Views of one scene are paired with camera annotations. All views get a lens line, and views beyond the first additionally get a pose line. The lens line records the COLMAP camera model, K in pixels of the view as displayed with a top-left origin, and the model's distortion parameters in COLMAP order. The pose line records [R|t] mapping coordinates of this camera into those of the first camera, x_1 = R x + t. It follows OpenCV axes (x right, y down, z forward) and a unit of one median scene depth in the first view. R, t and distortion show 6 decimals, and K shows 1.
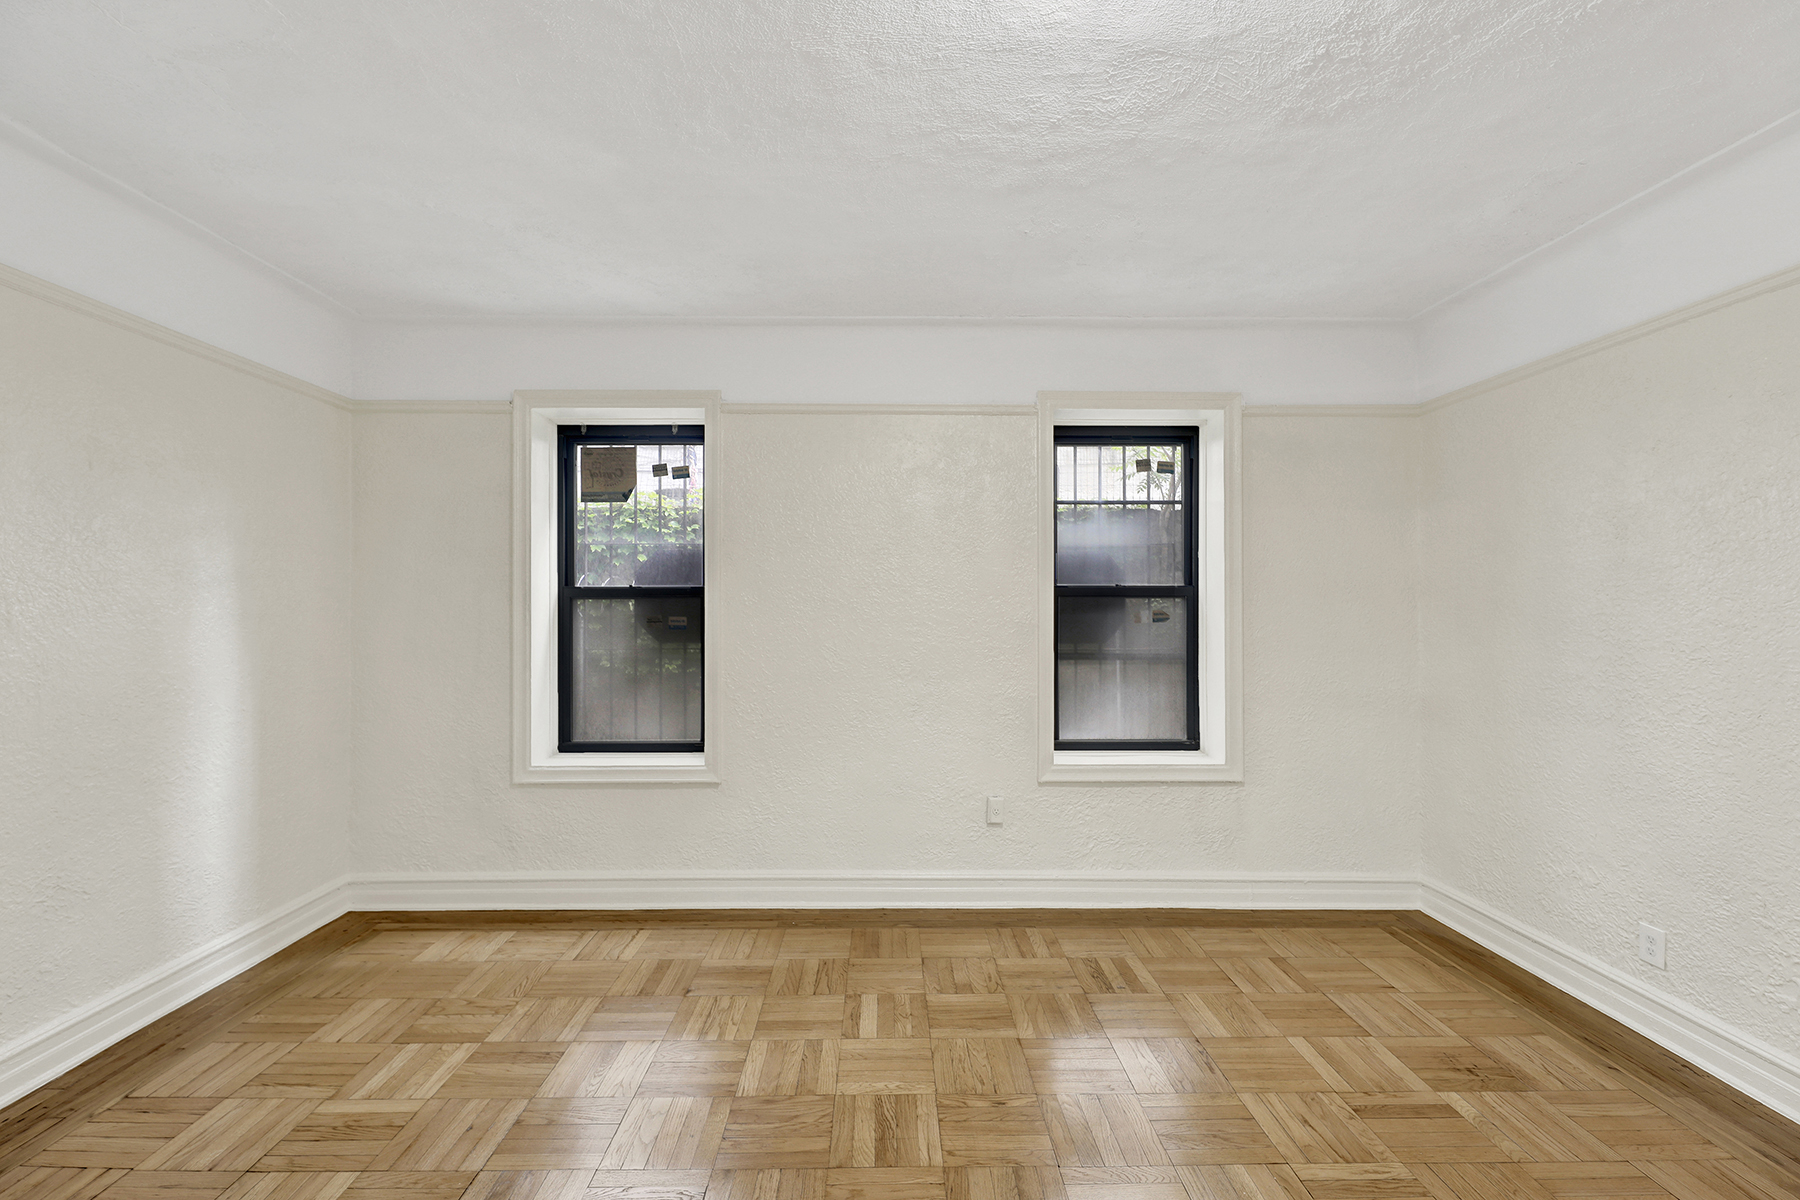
lens RADIAL K [[782.5, 0, 889.5], [0, 782.5, 598.6], [0, 0, 1]] dist [-0.000178, -0.000455]
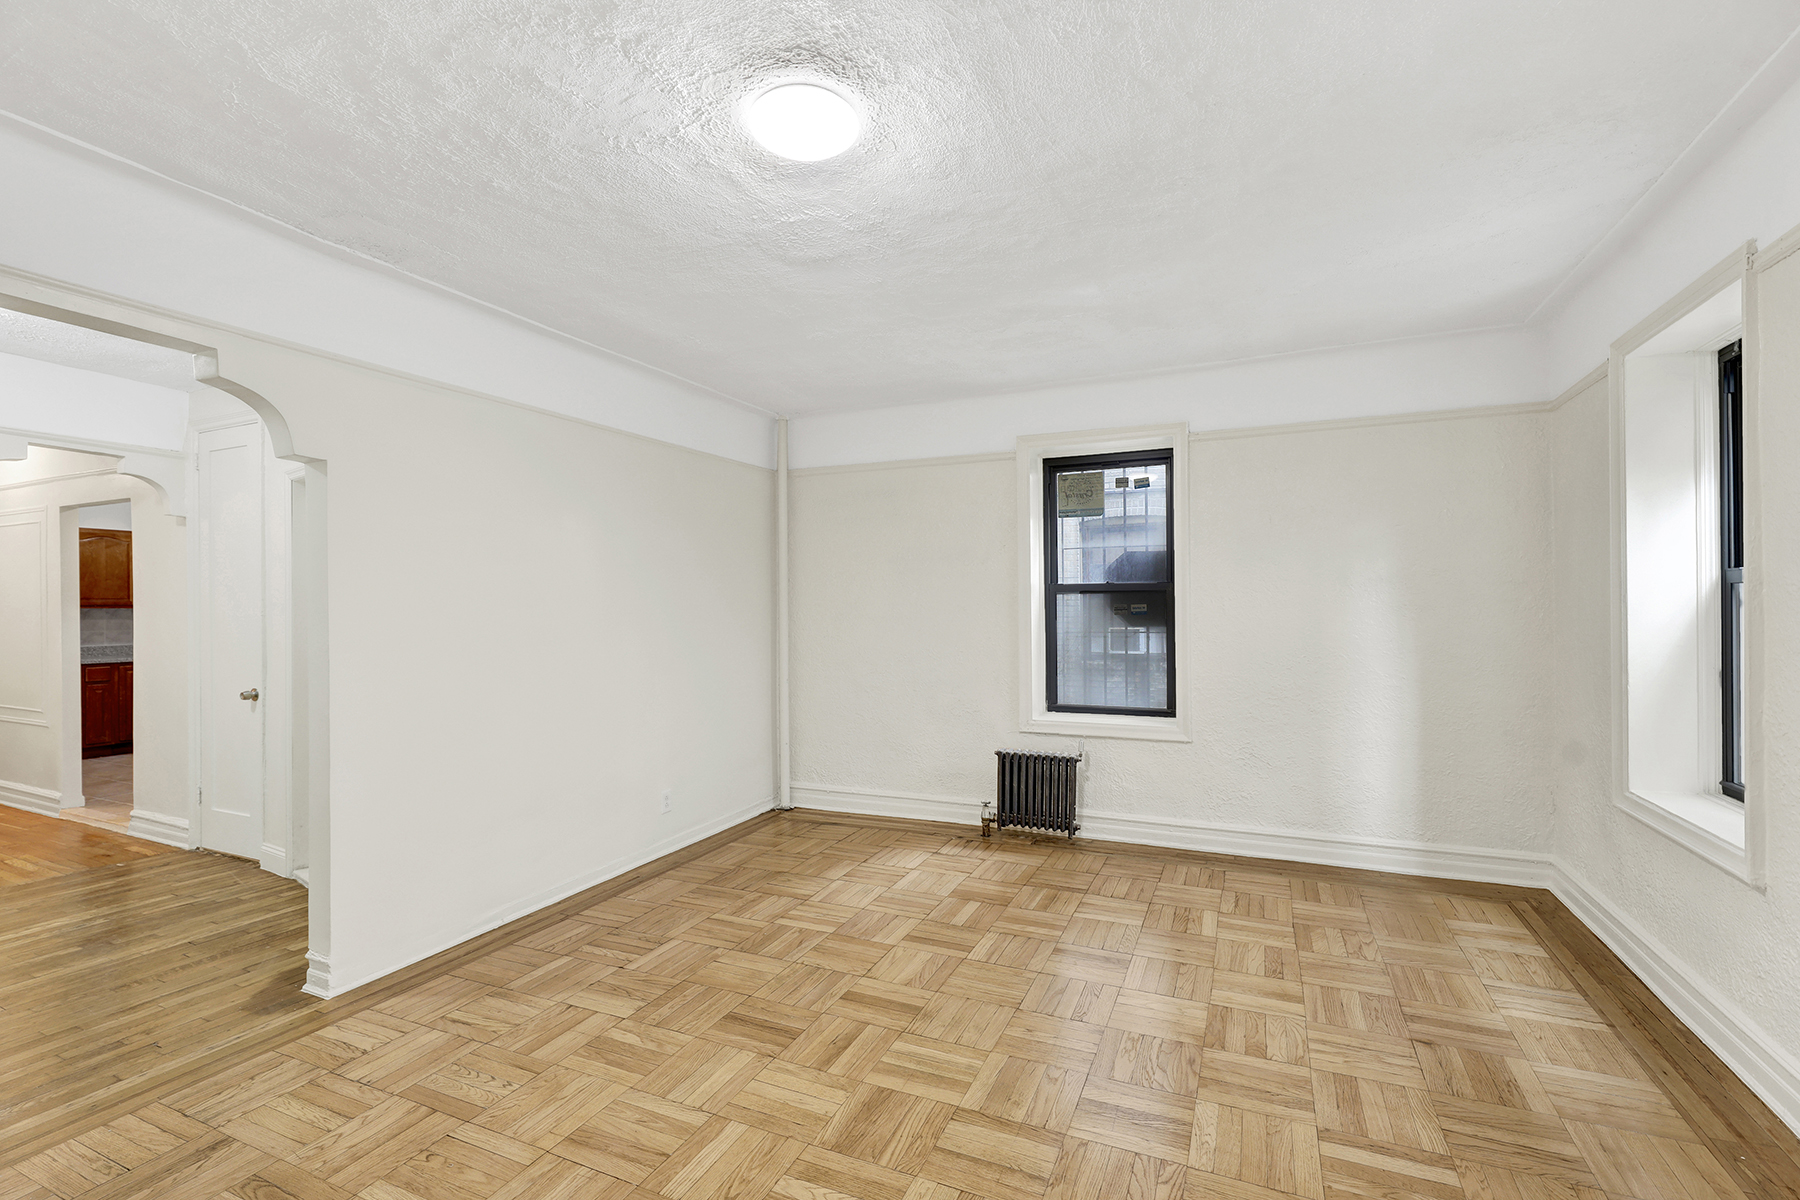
lens RADIAL K [[780.2, 0, 900.0], [0, 780.2, 600.0], [0, 0, 1]] dist [-0.001382, -0.005388]
pose [[-0.407508, -0.004482, -0.913191, 0.685546], [0.016220, 0.999795, -0.012145, 0.027355], [0.913057, -0.019761, -0.407352, 0.780808]]
